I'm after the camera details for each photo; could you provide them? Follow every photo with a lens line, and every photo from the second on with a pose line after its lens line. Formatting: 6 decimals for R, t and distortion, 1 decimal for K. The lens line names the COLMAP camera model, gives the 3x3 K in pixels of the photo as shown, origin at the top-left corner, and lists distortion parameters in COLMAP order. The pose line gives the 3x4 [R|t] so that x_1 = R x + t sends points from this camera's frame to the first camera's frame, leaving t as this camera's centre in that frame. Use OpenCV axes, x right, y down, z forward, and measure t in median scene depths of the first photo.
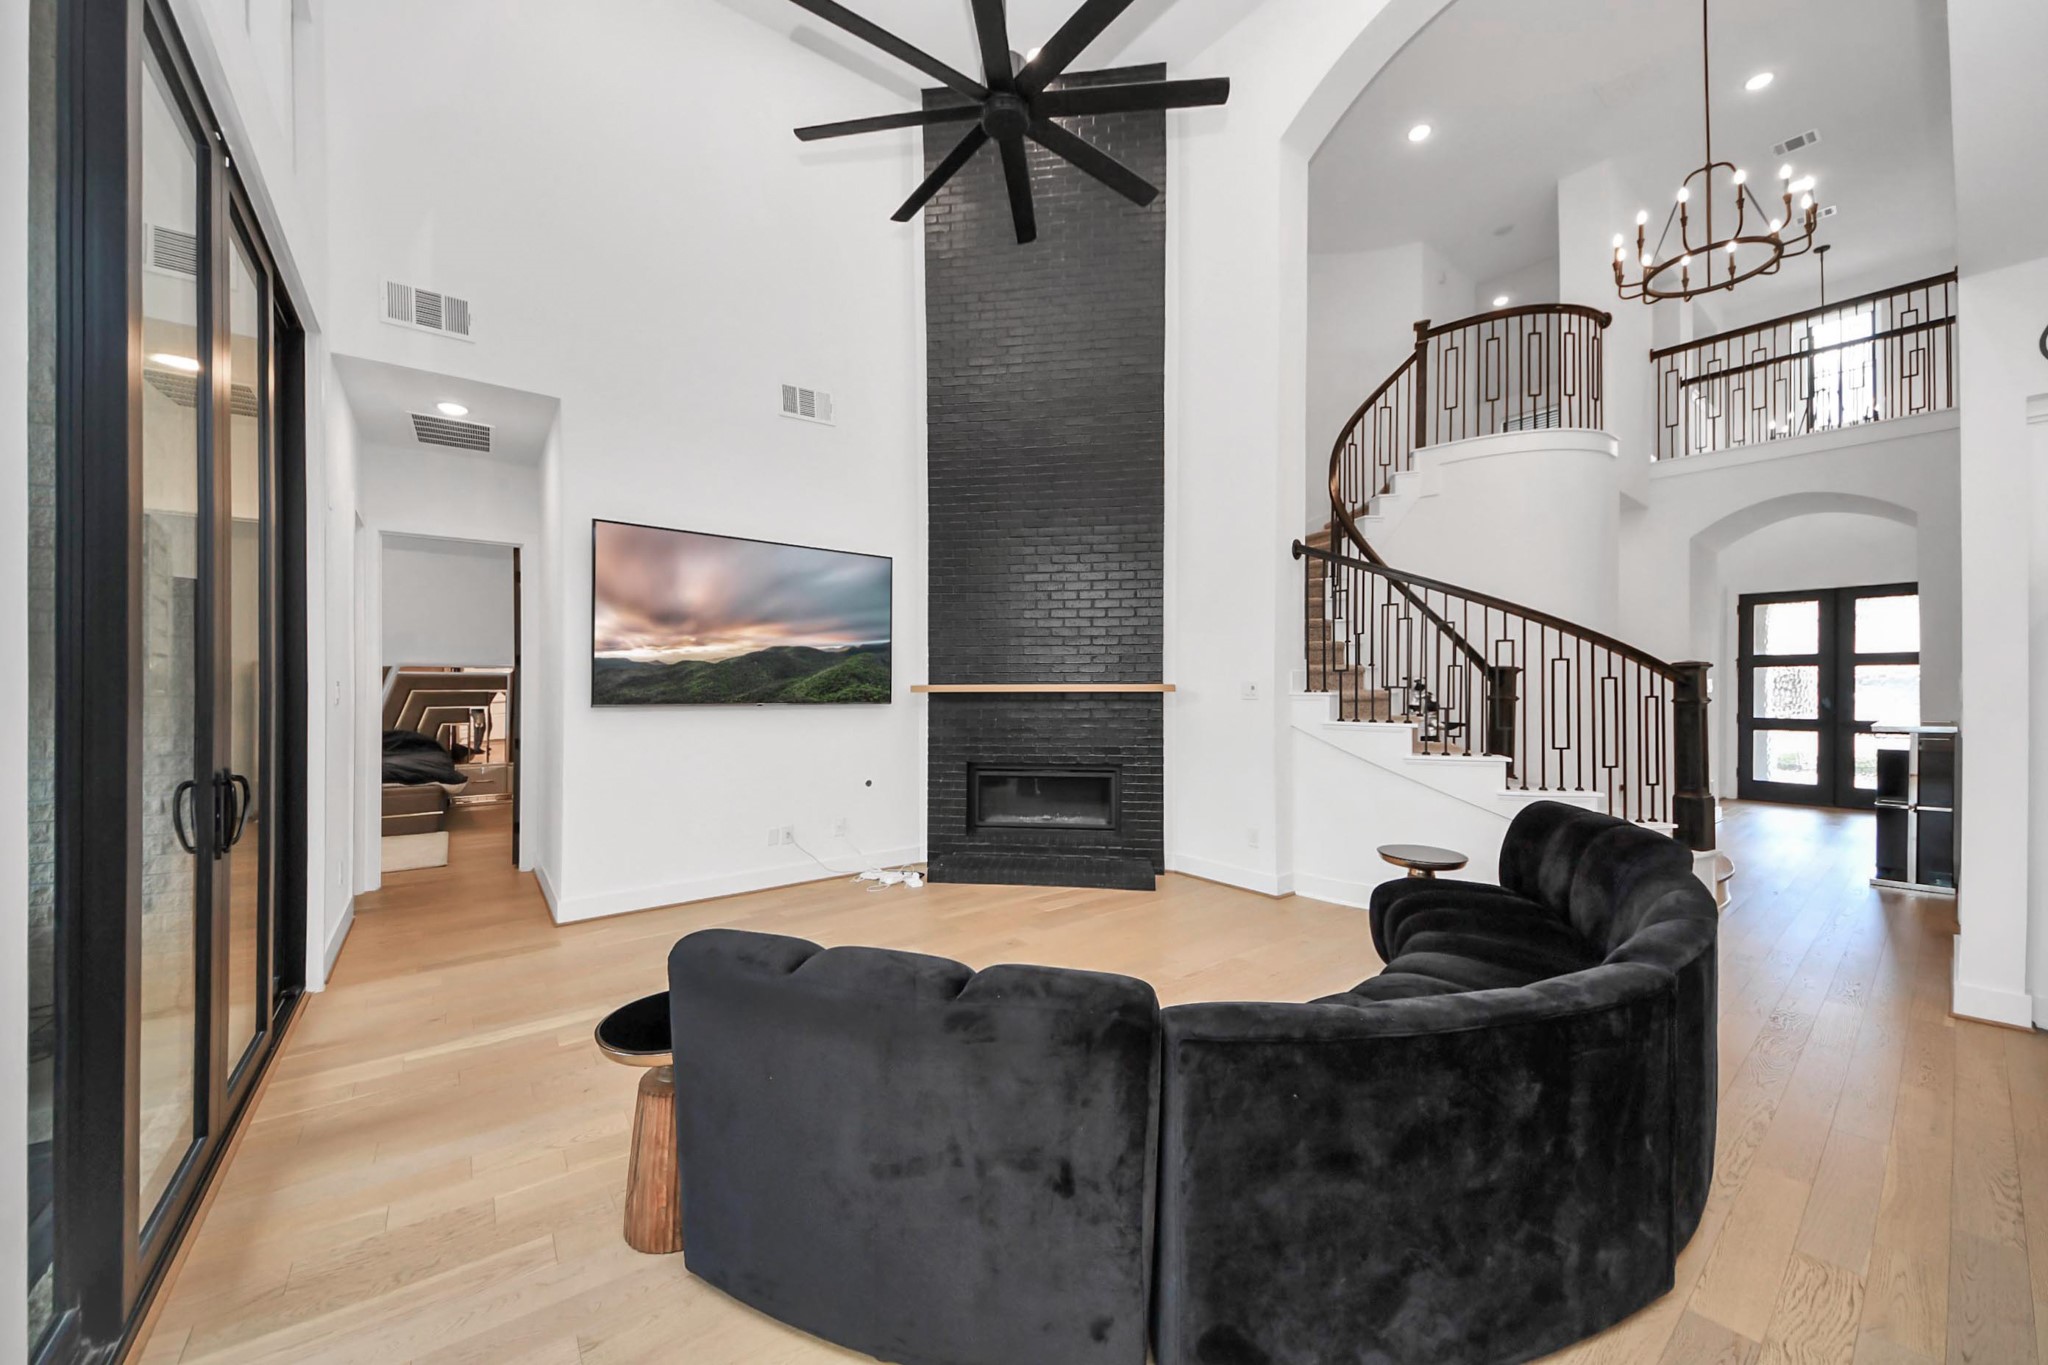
lens RADIAL K [[743.2, 0, 1036.7], [0, 743.2, 684.0], [0, 0, 1]] dist [-0.002620, -0.001511]
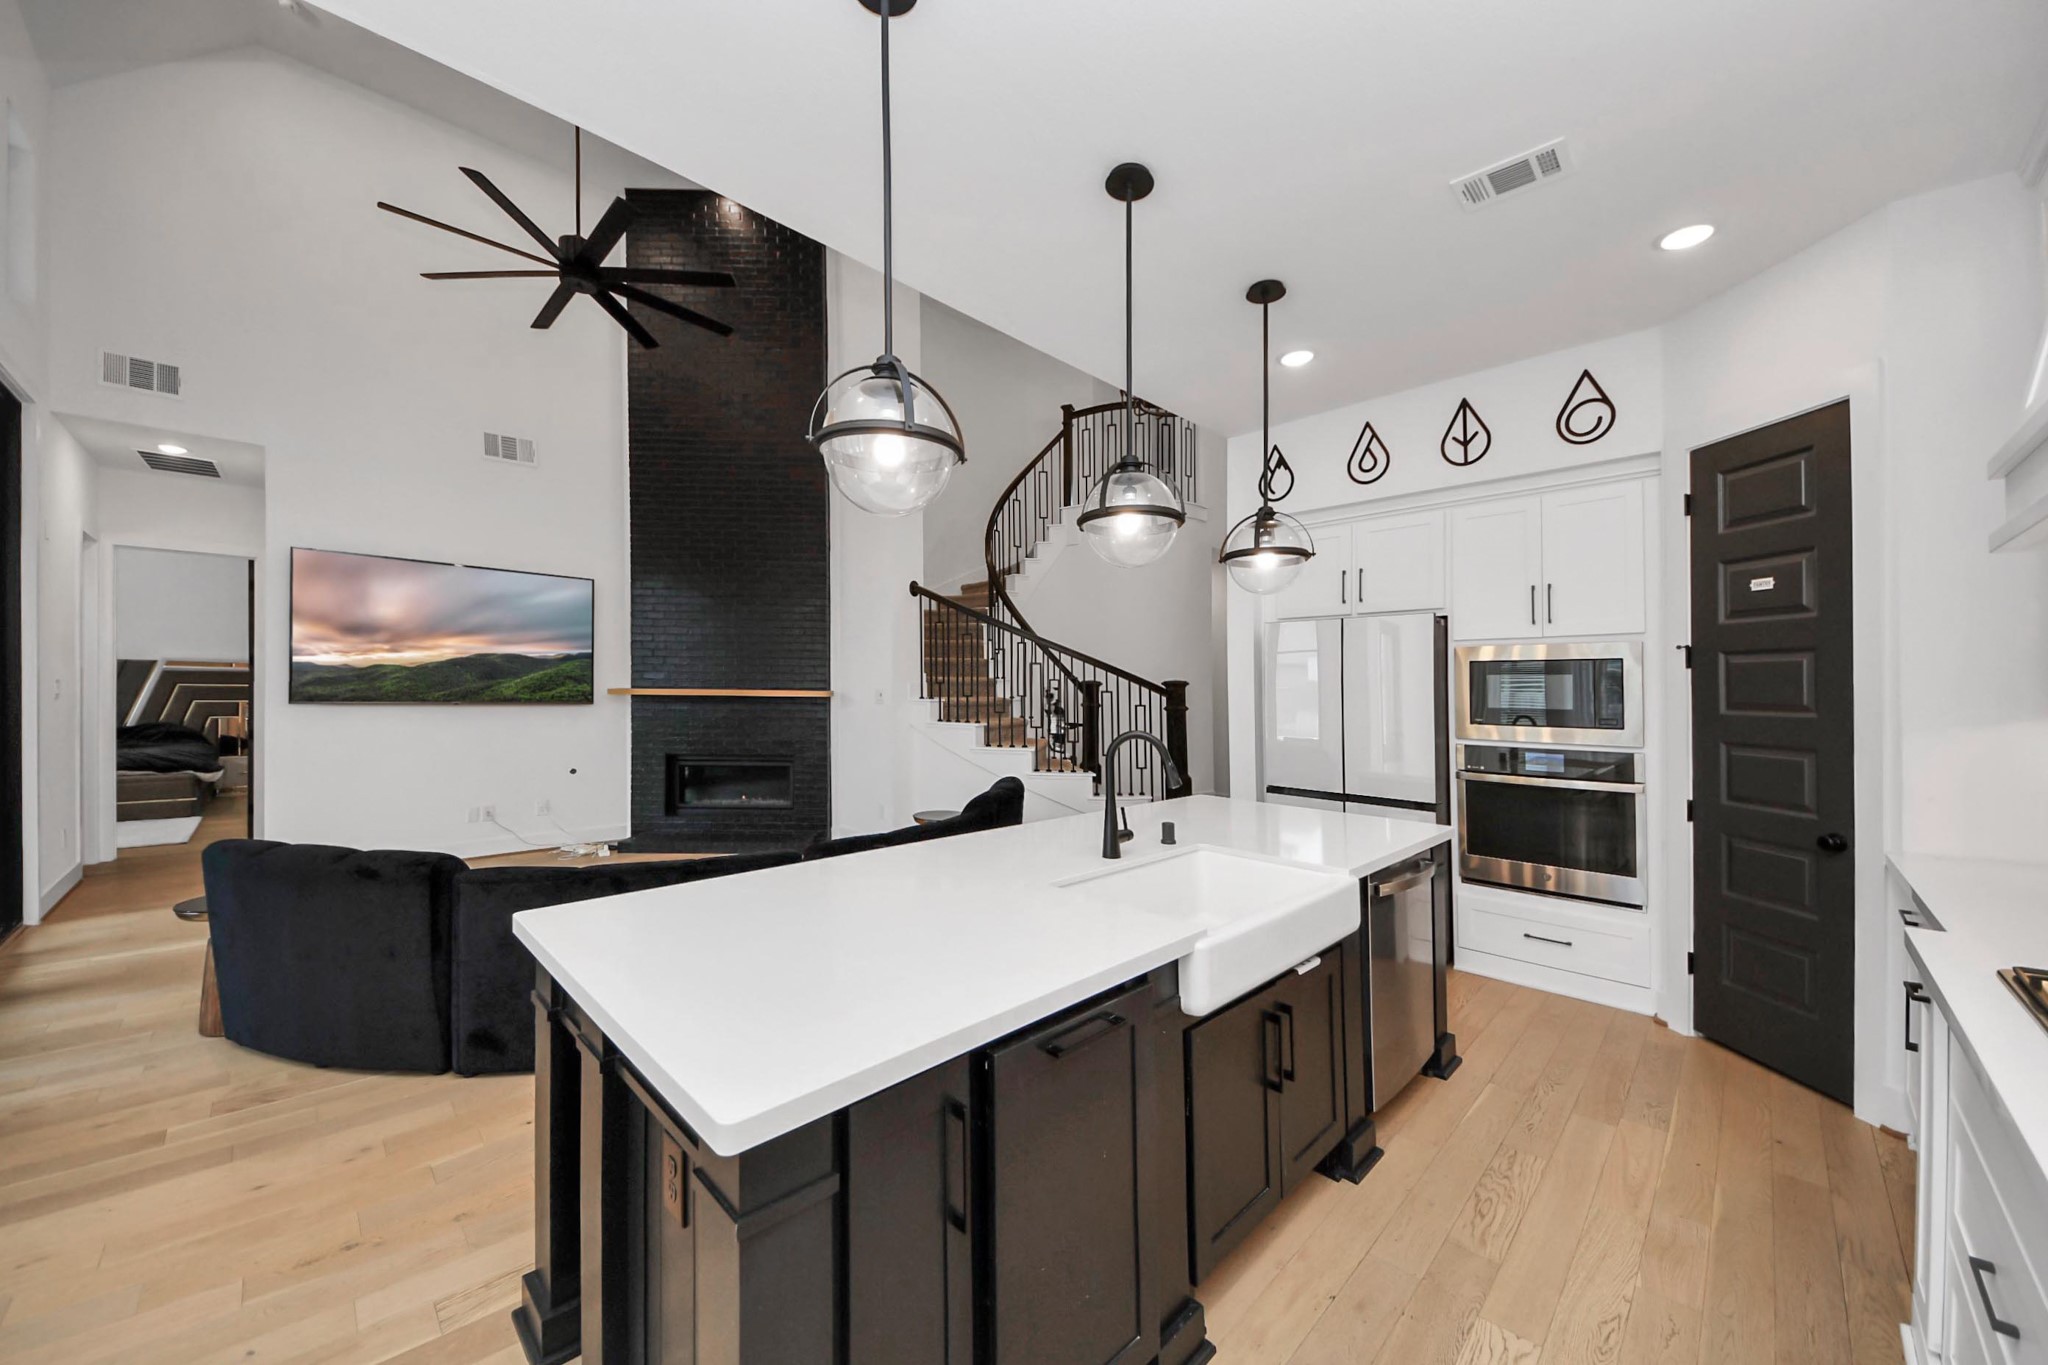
lens RADIAL K [[743.2, 0, 1017.1], [0, 743.2, 685.6], [0, 0, 1]] dist [-0.002620, -0.001511]
pose [[0.992424, 0.016639, 0.121725, 0.332656], [-0.015459, 0.999824, -0.010626, -0.000104], [-0.121881, 0.008663, 0.992507, -0.266397]]
